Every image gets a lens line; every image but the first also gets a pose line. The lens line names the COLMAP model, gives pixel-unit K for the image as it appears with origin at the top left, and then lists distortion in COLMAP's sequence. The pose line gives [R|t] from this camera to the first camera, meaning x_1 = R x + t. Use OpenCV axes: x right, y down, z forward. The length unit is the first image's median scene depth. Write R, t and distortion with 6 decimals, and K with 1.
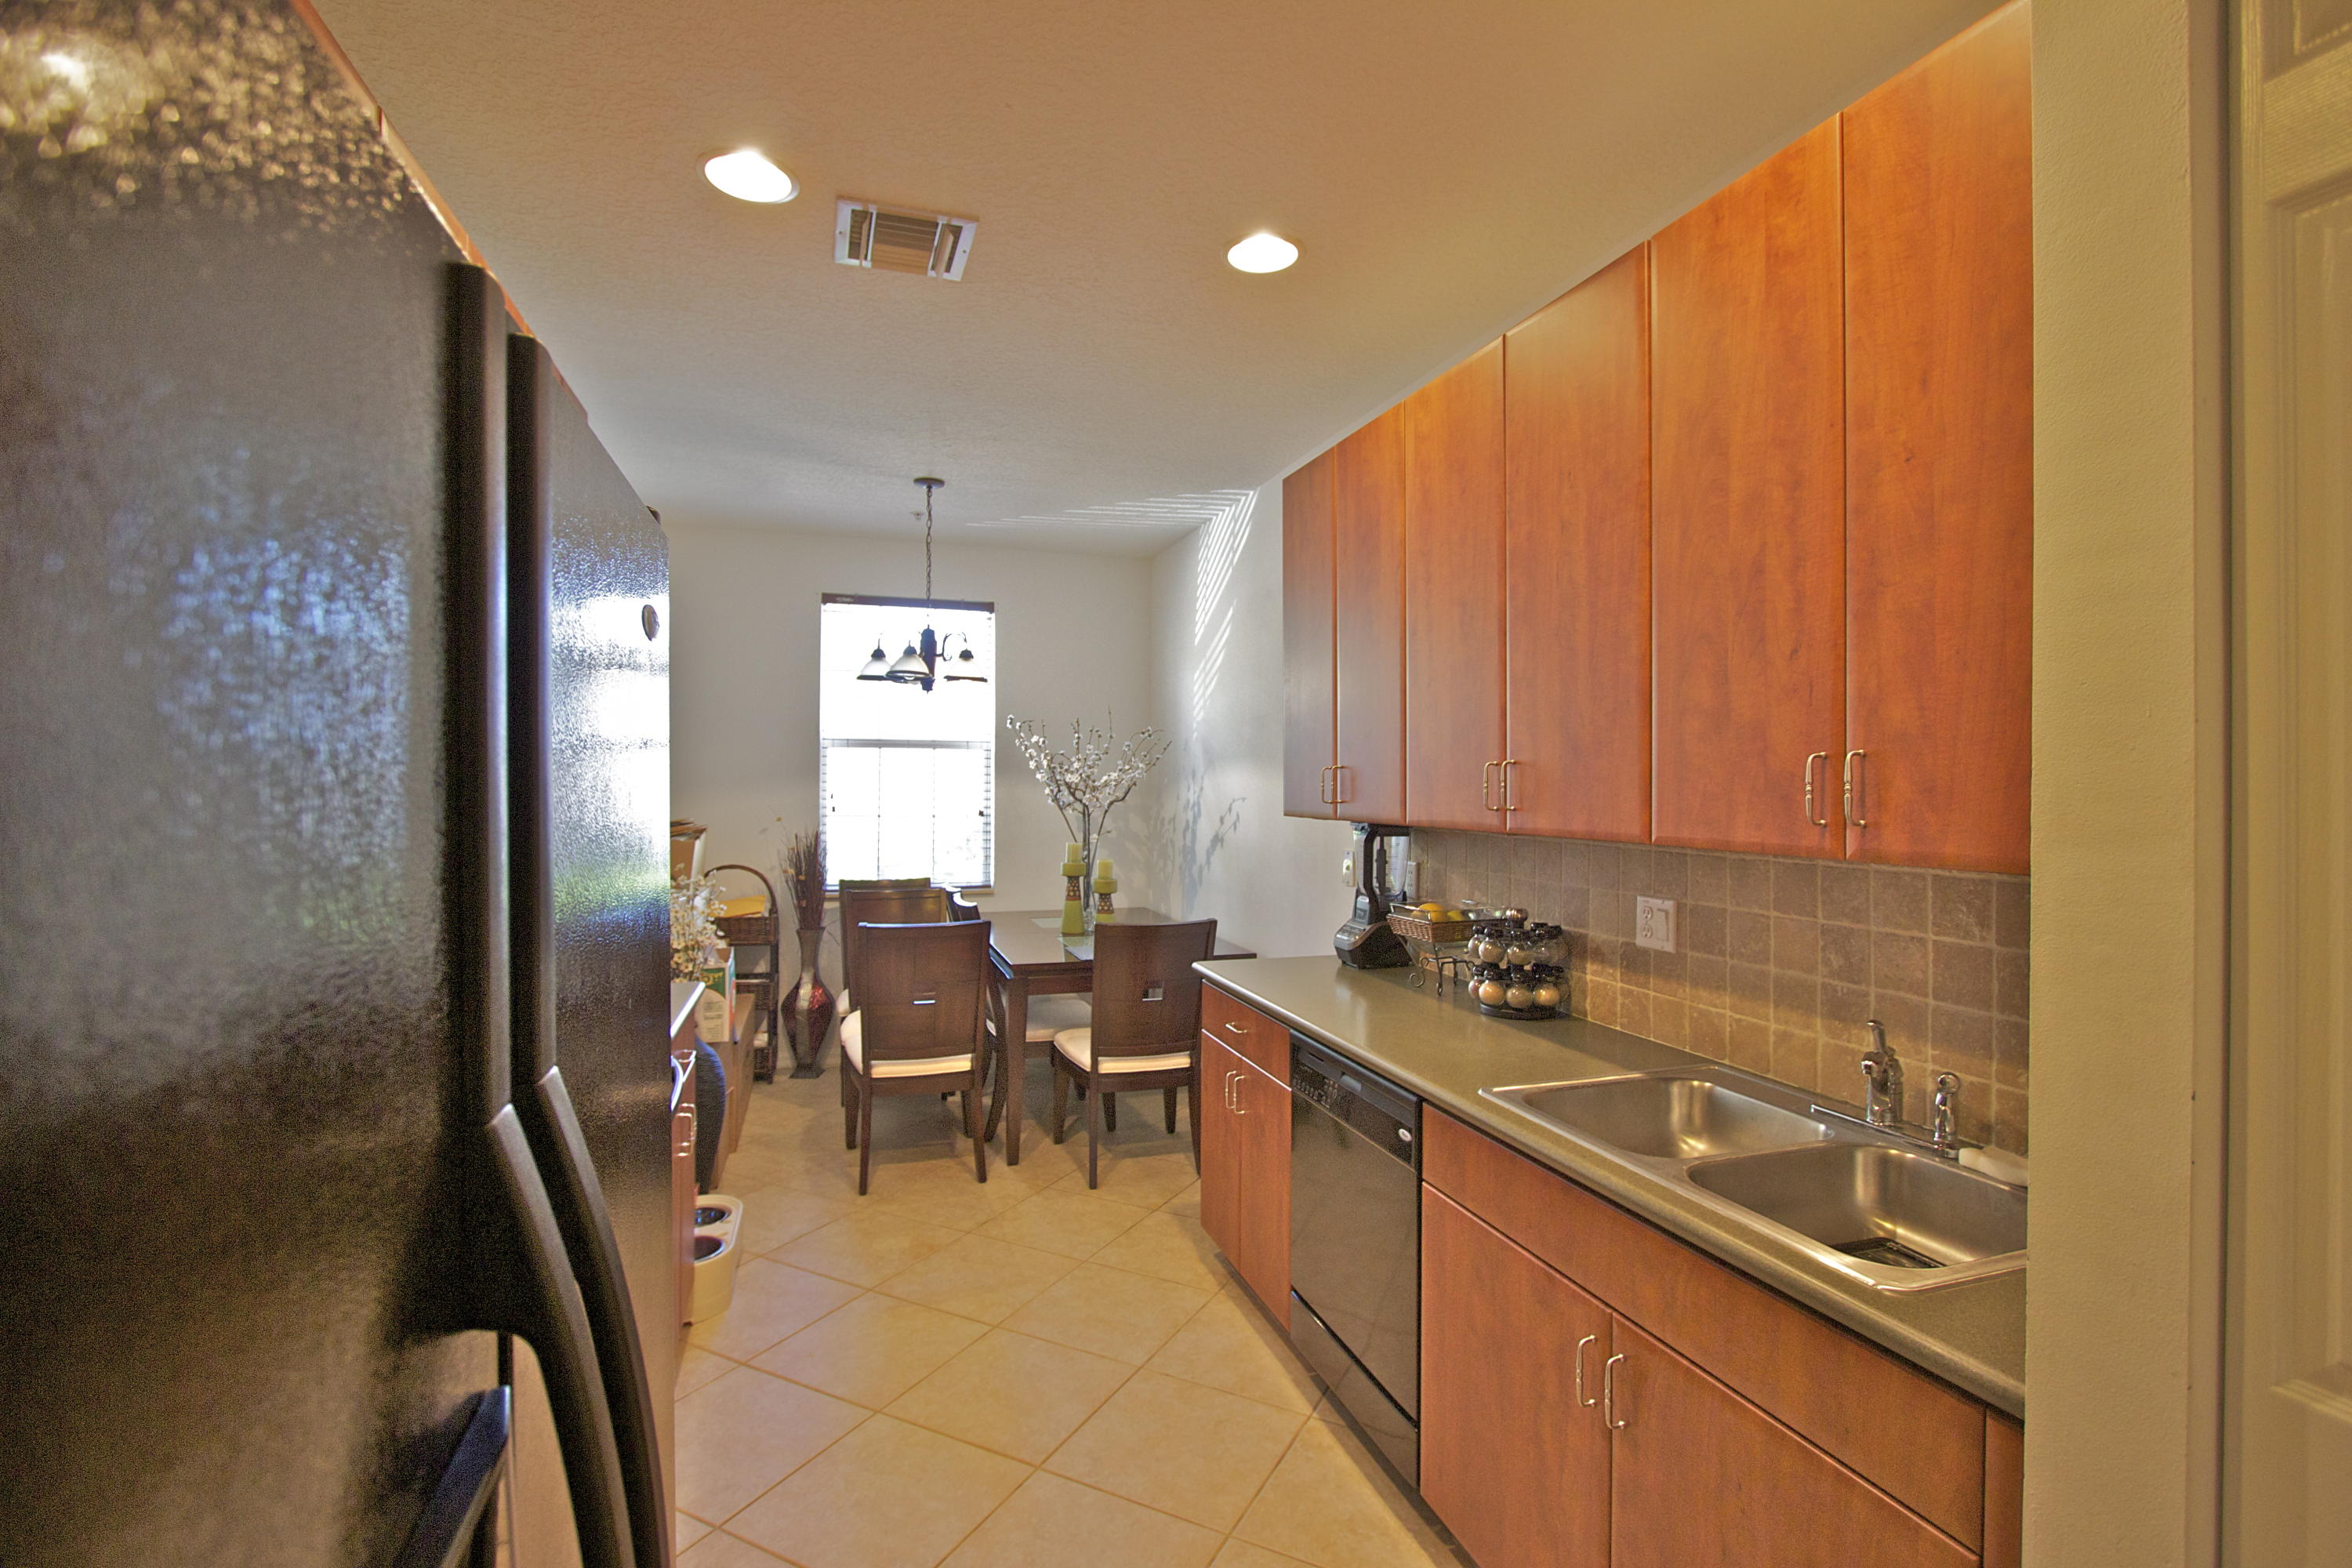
lens RADIAL K [[1086.3, 0, 1190.3], [0, 1086.3, 776.7], [0, 0, 1]] dist [-0.020061, 0.001899]
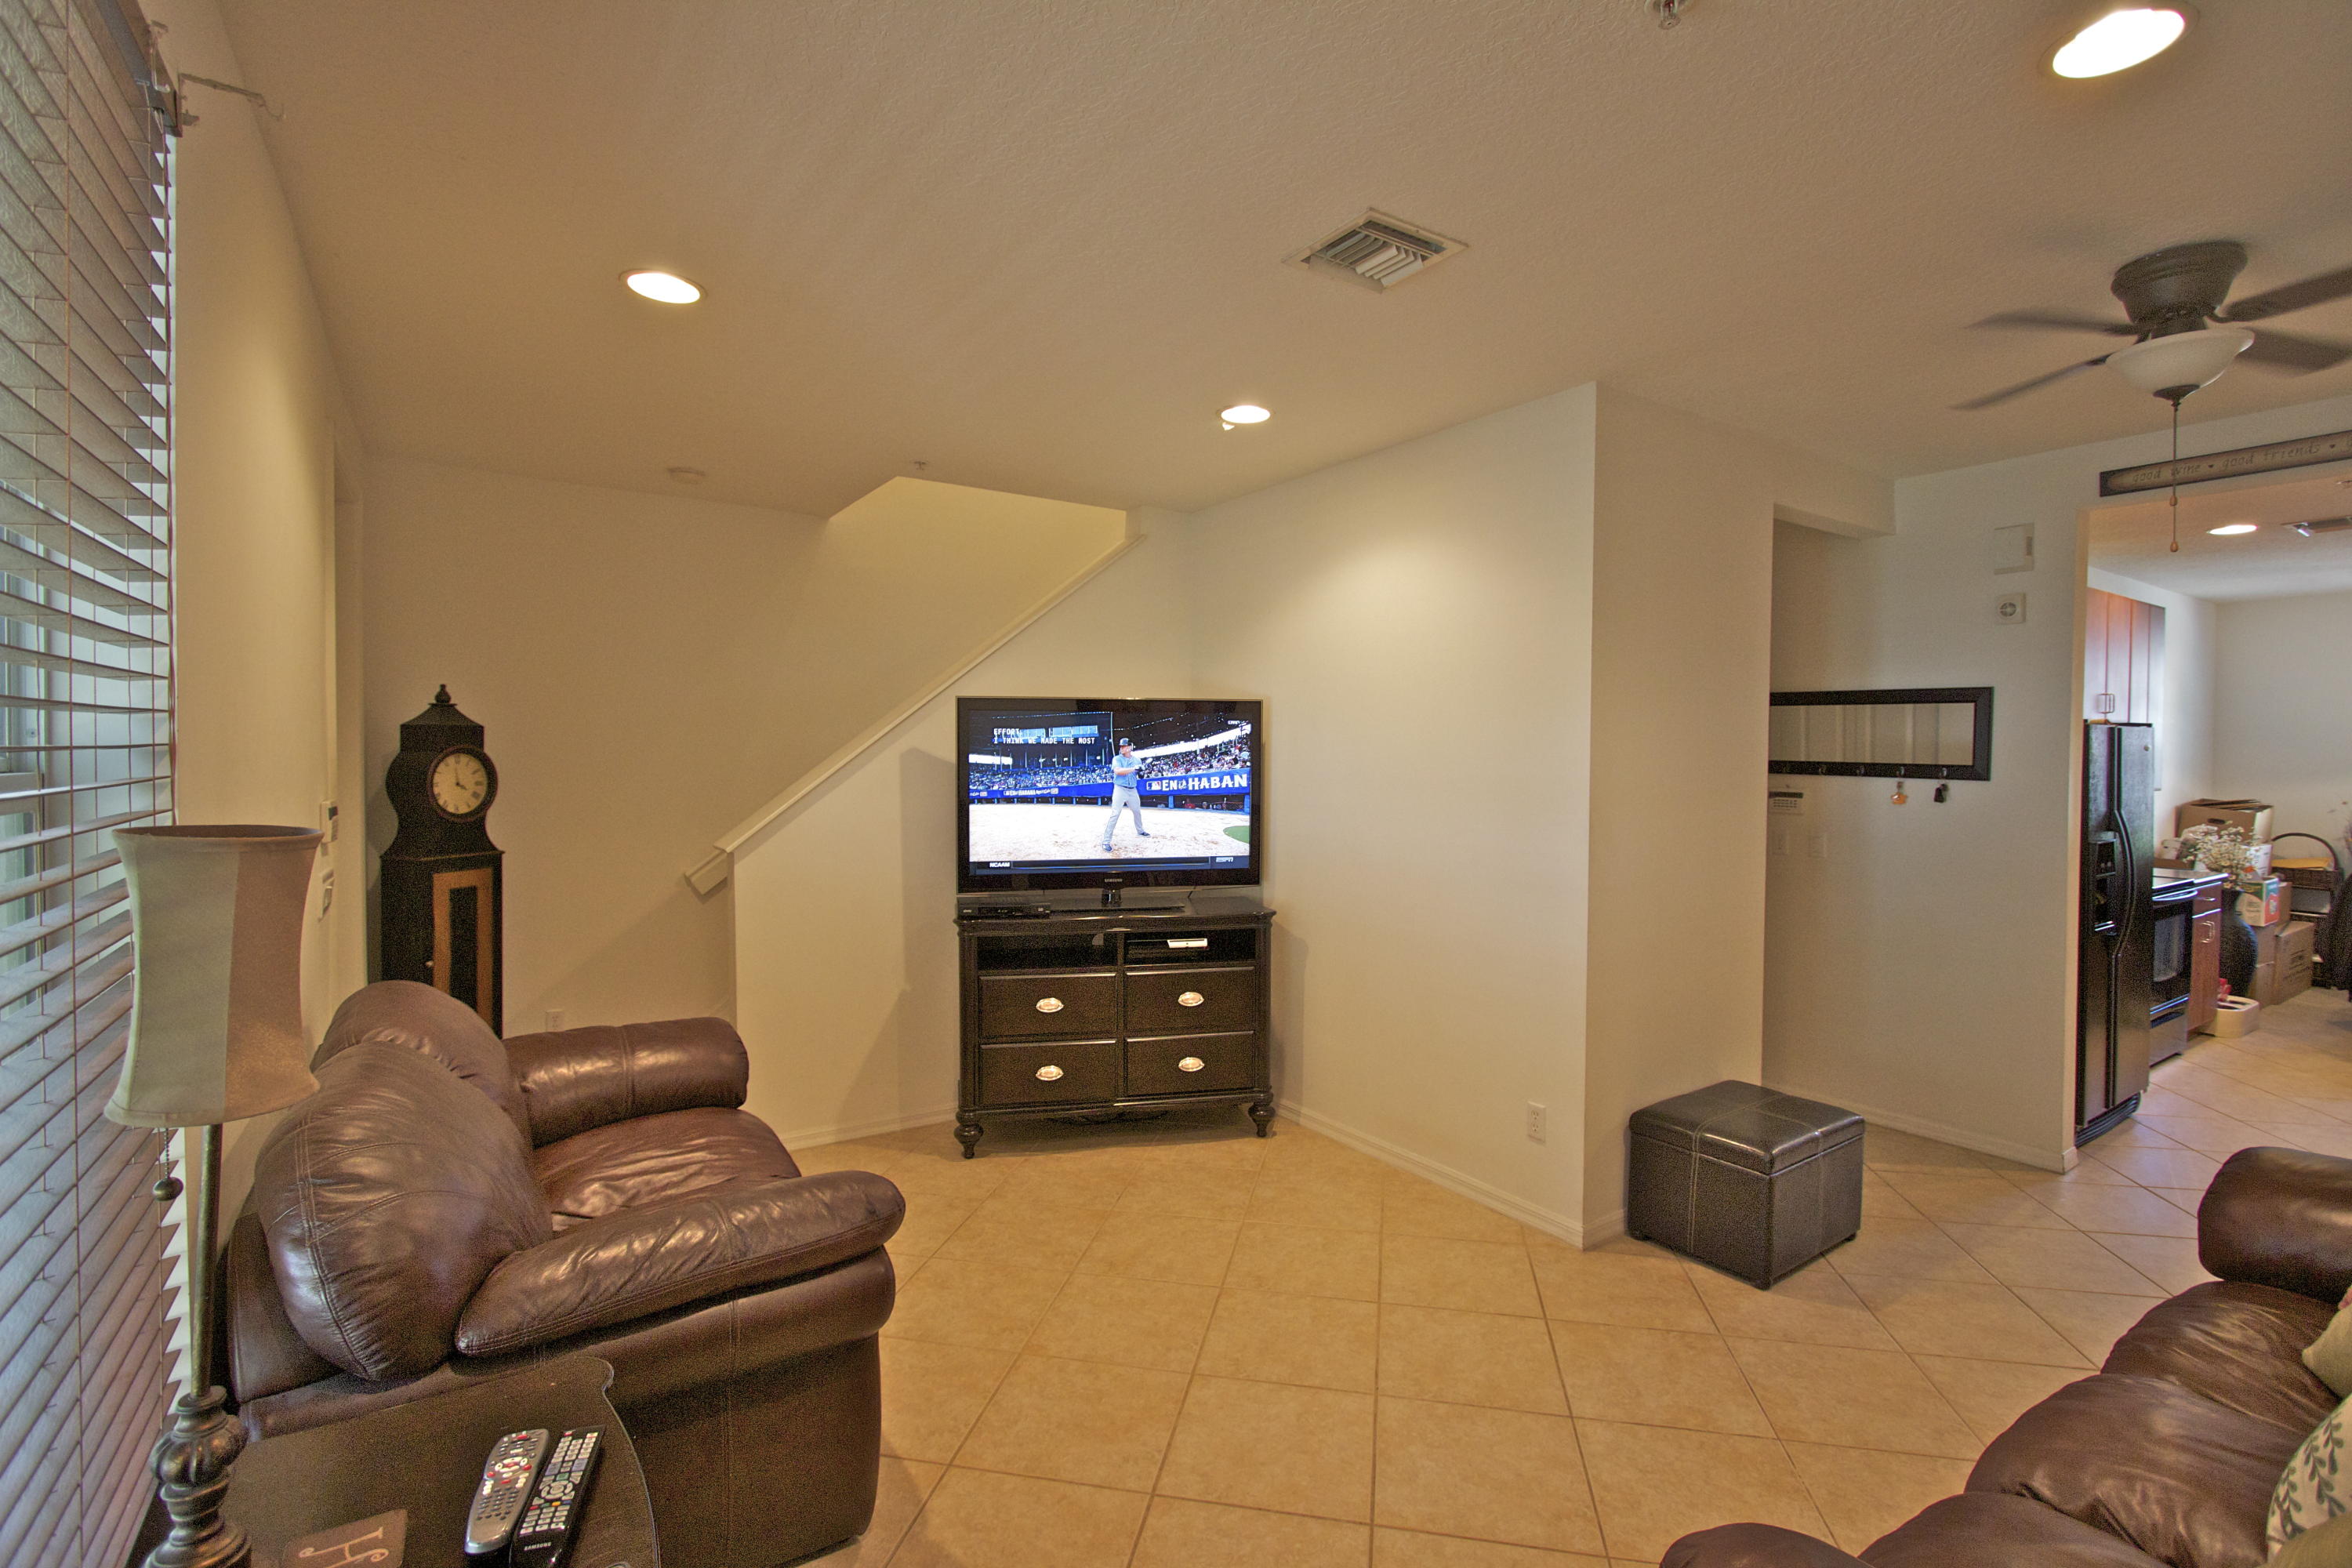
lens RADIAL K [[1086.3, 0, 1185.5], [0, 1086.3, 775.6], [0, 0, 1]] dist [-0.020061, 0.001899]
pose [[0.271667, 0.011440, -0.962323, 0.987325], [-0.004695, 0.999933, 0.010562, -0.005269], [0.962380, 0.001649, 0.271702, -1.491868]]
